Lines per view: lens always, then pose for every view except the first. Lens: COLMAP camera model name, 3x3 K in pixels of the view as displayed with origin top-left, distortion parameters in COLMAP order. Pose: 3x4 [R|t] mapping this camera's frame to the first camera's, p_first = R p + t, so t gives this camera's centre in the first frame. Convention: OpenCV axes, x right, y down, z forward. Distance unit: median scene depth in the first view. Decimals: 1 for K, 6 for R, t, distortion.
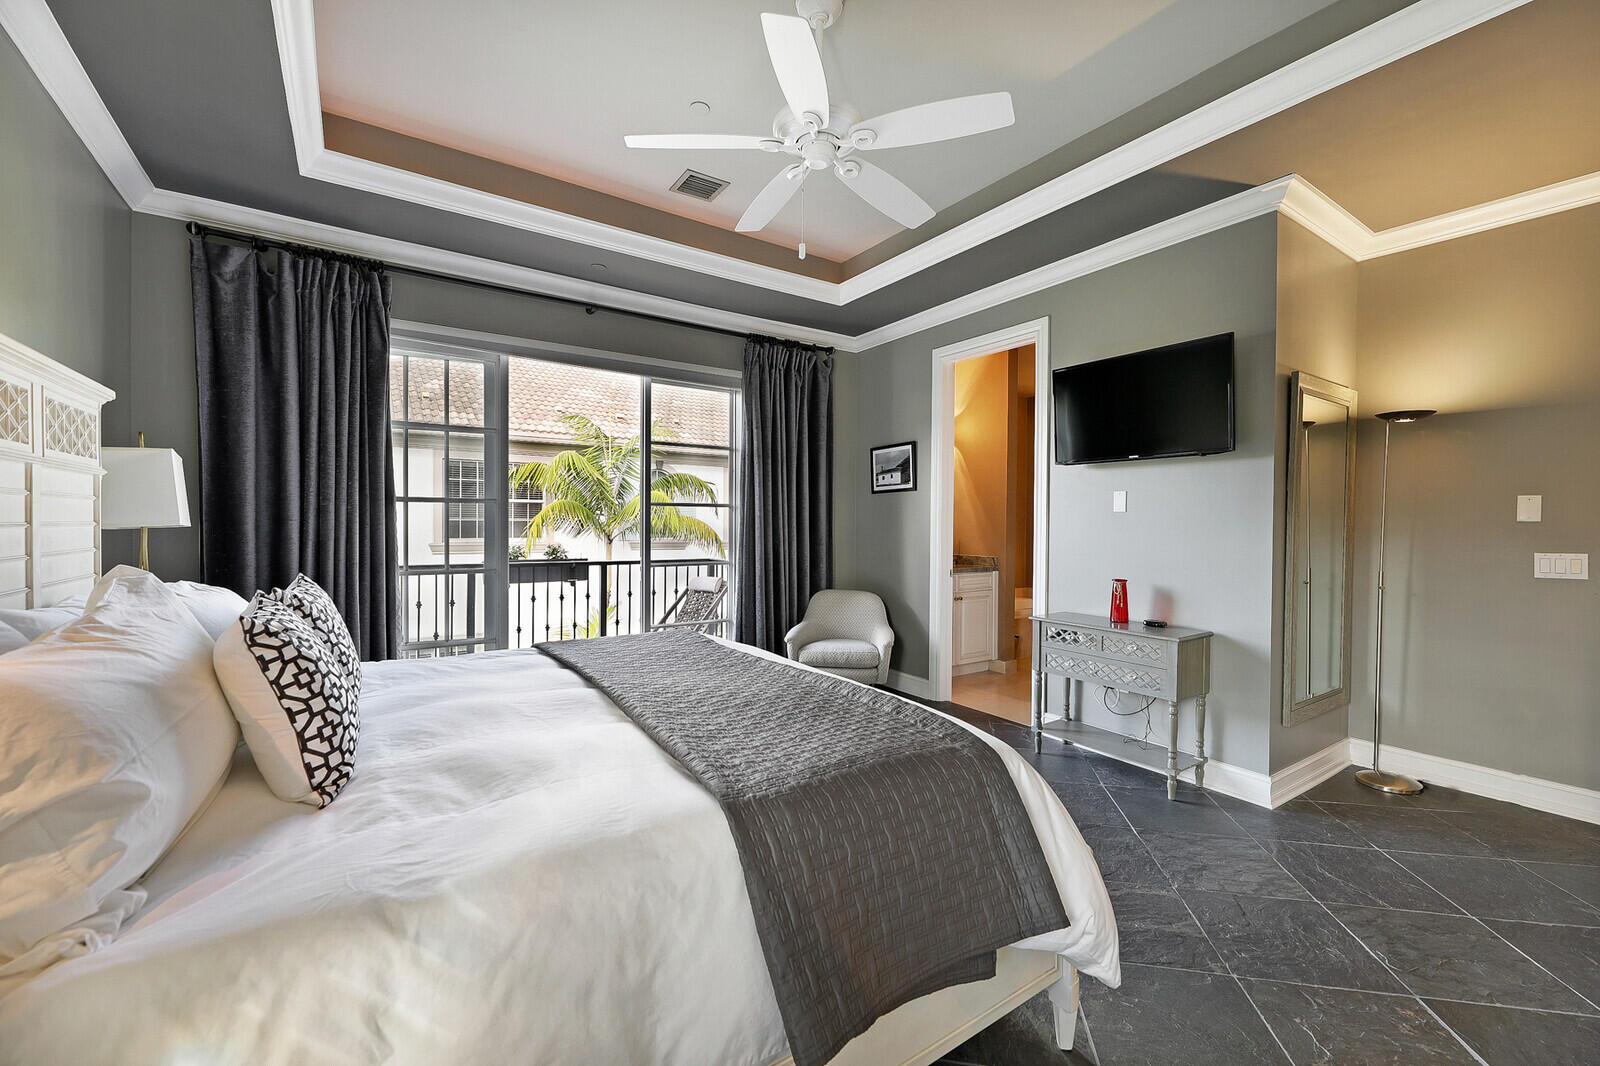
lens RADIAL K [[649.1, 0, 803.6], [0, 649.1, 534.7], [0, 0, 1]] dist [-0.006413, -0.001583]
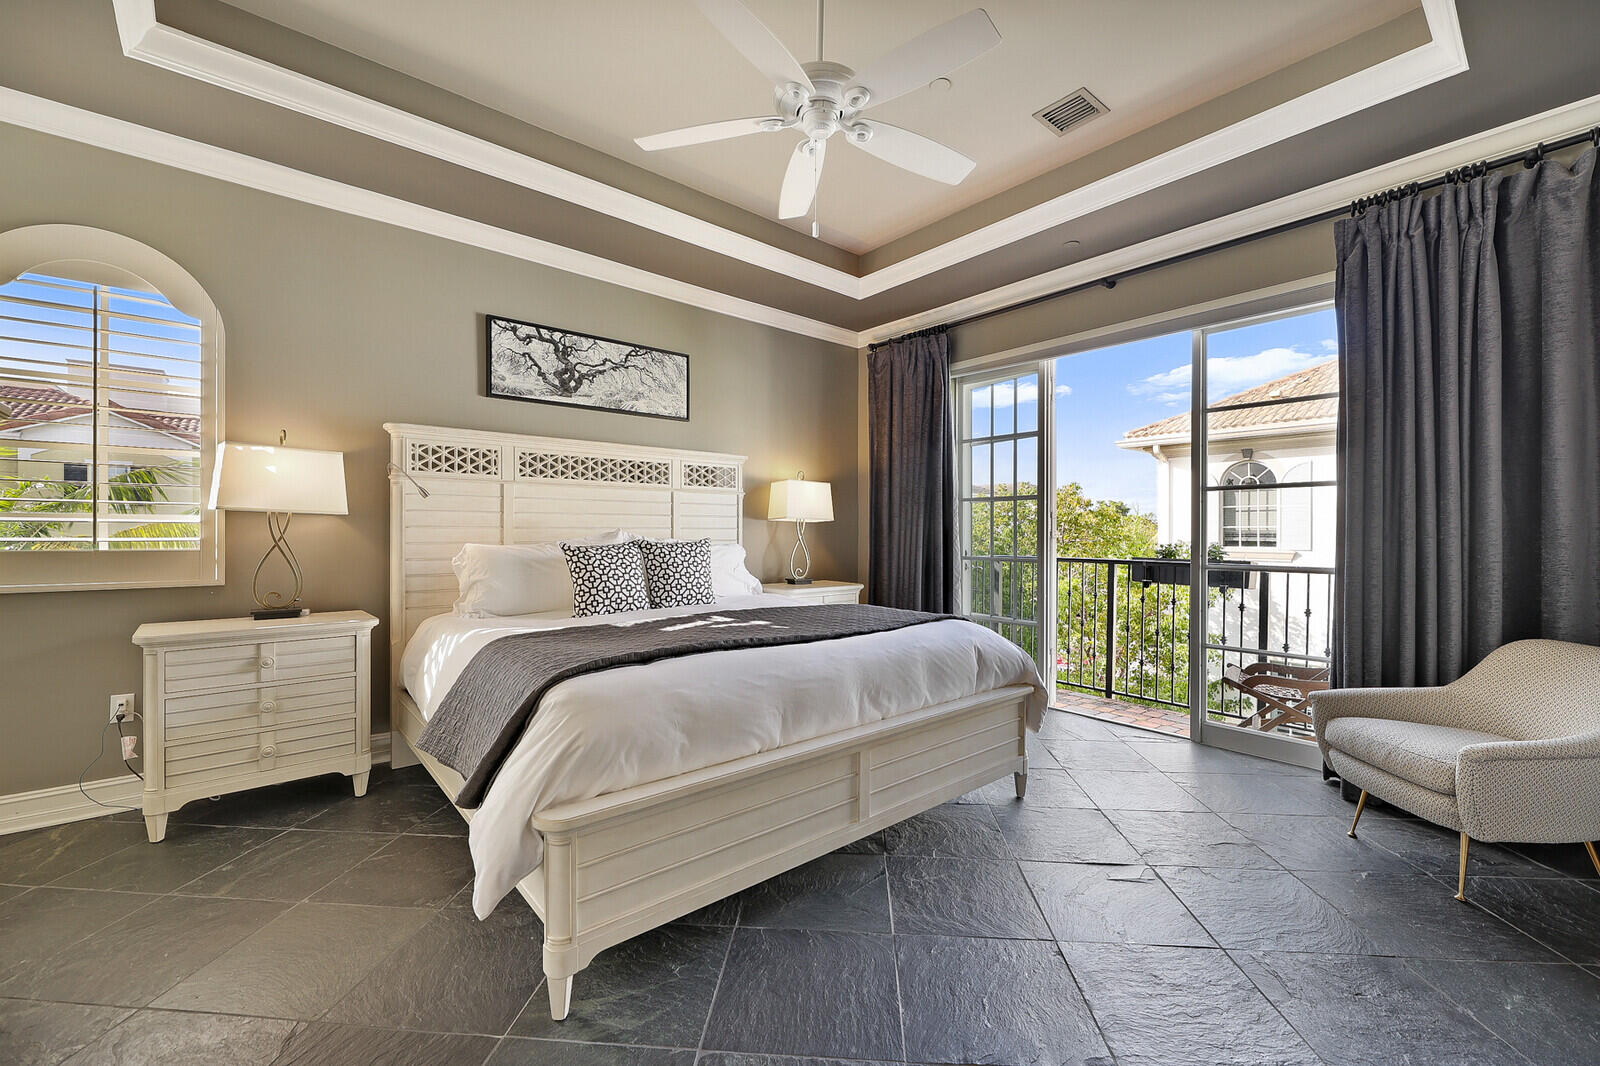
lens RADIAL K [[649.1, 0, 806.7], [0, 649.1, 526.4], [0, 0, 1]] dist [-0.006413, -0.001583]
pose [[0.086592, -0.004311, -0.996235, 0.545087], [-0.016663, 0.999844, -0.005775, 0.008626], [0.996104, 0.017100, 0.086507, 0.501470]]
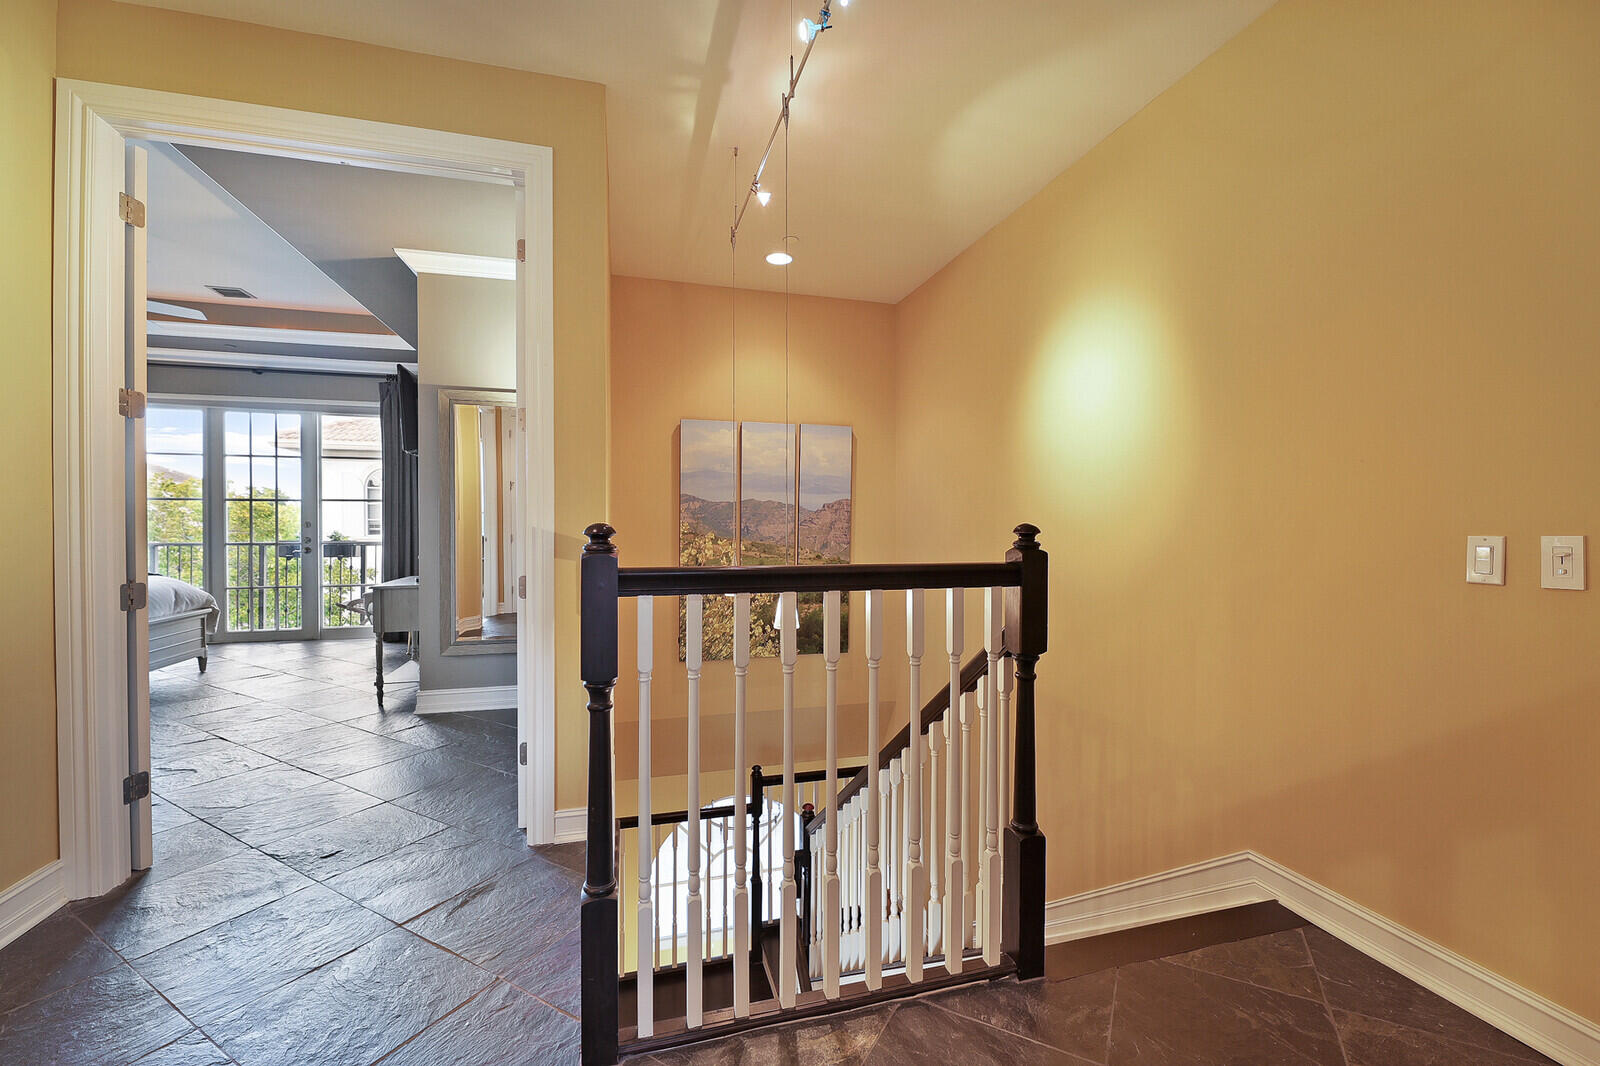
lens RADIAL K [[649.1, 0, 798.8], [0, 649.1, 526.2], [0, 0, 1]] dist [-0.006413, -0.001583]
pose [[0.936076, -0.002470, -0.351789, 1.364930], [0.001146, 0.999991, -0.003972, 0.016570], [0.351796, 0.003315, 0.936071, 0.047345]]
